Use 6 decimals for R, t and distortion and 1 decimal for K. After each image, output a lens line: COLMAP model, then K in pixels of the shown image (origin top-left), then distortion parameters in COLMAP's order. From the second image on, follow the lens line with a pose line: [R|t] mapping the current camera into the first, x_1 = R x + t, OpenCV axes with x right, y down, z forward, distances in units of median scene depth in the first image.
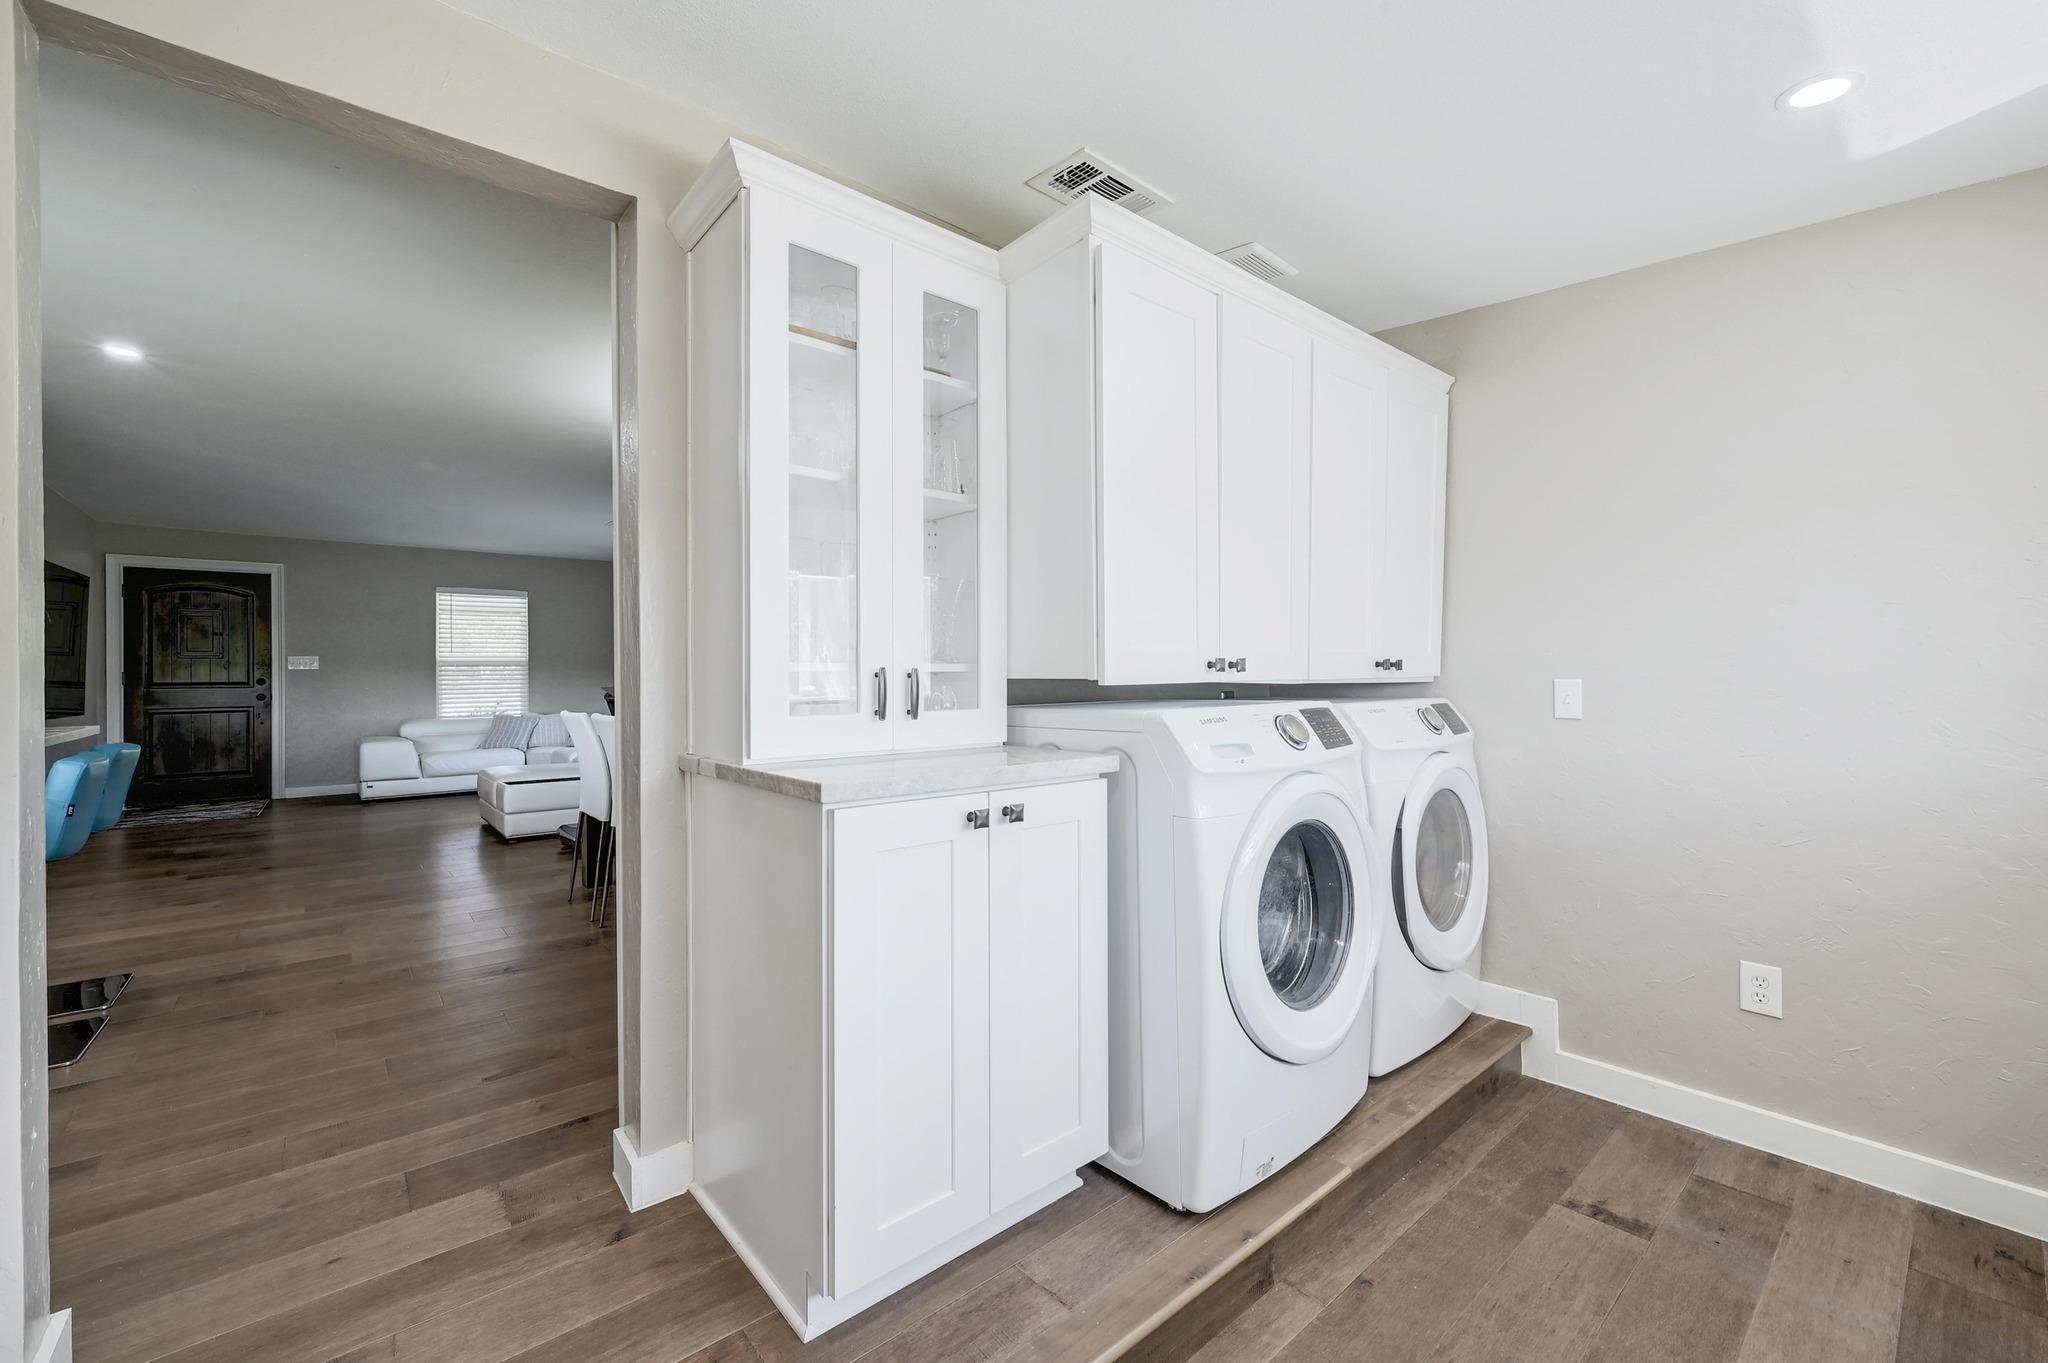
lens RADIAL K [[824.8, 0, 1027.0], [0, 824.8, 671.9], [0, 0, 1]] dist [-0.001938, -0.000253]
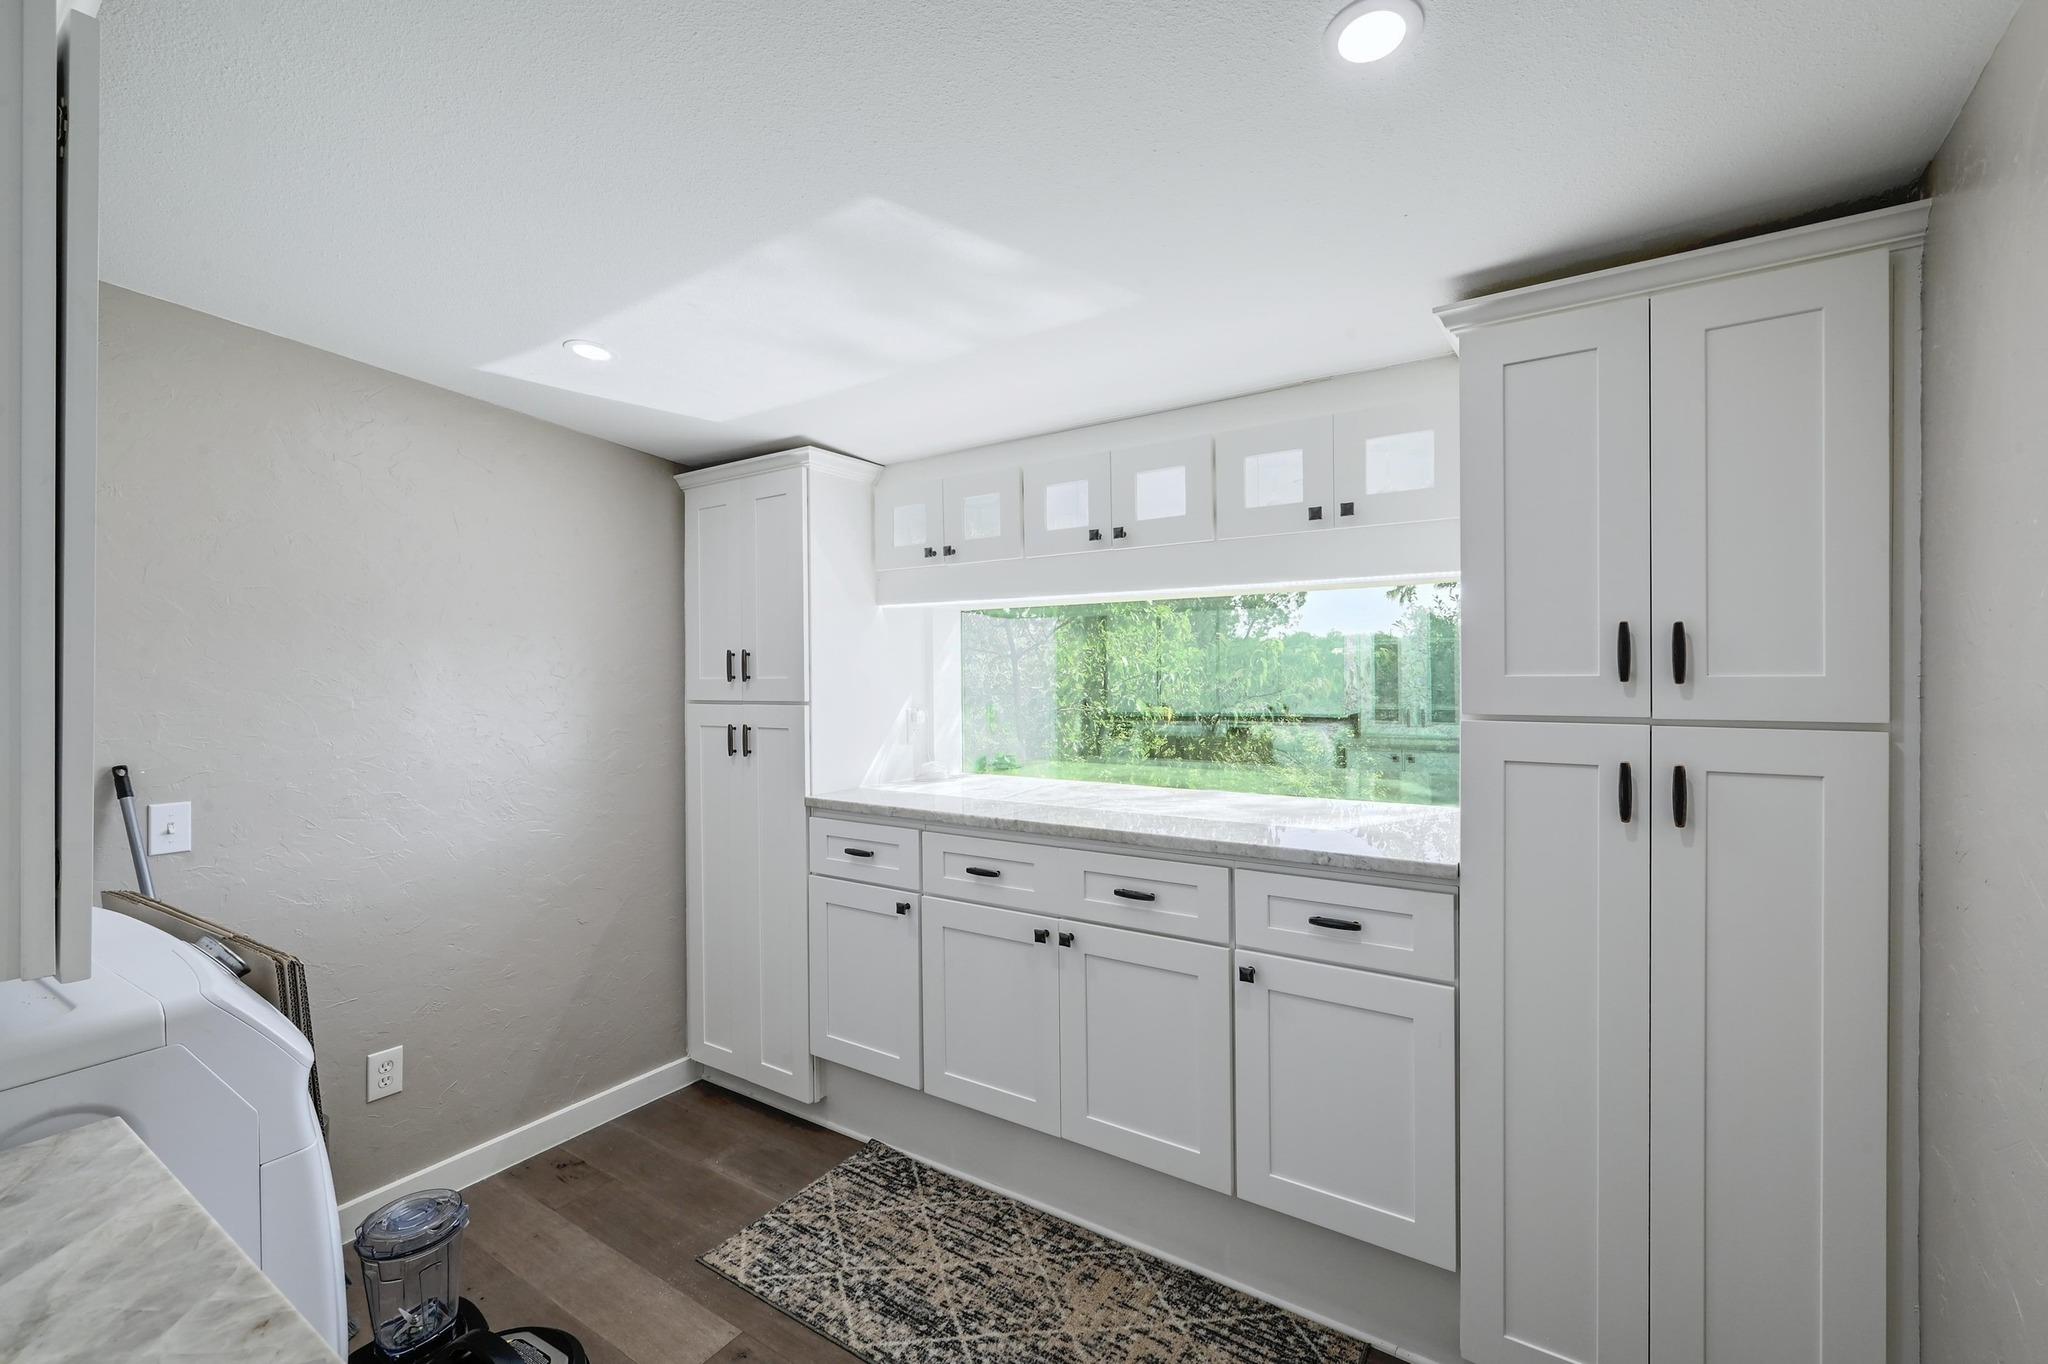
lens RADIAL K [[888.0, 0, 1028.8], [0, 888.0, 674.8], [0, 0, 1]] dist [0.002820, 0.000777]
pose [[-0.274517, -0.004996, 0.961569, -0.546656], [-0.002848, 0.999986, 0.004382, -0.169872], [-0.961578, -0.001536, -0.274527, 0.632207]]
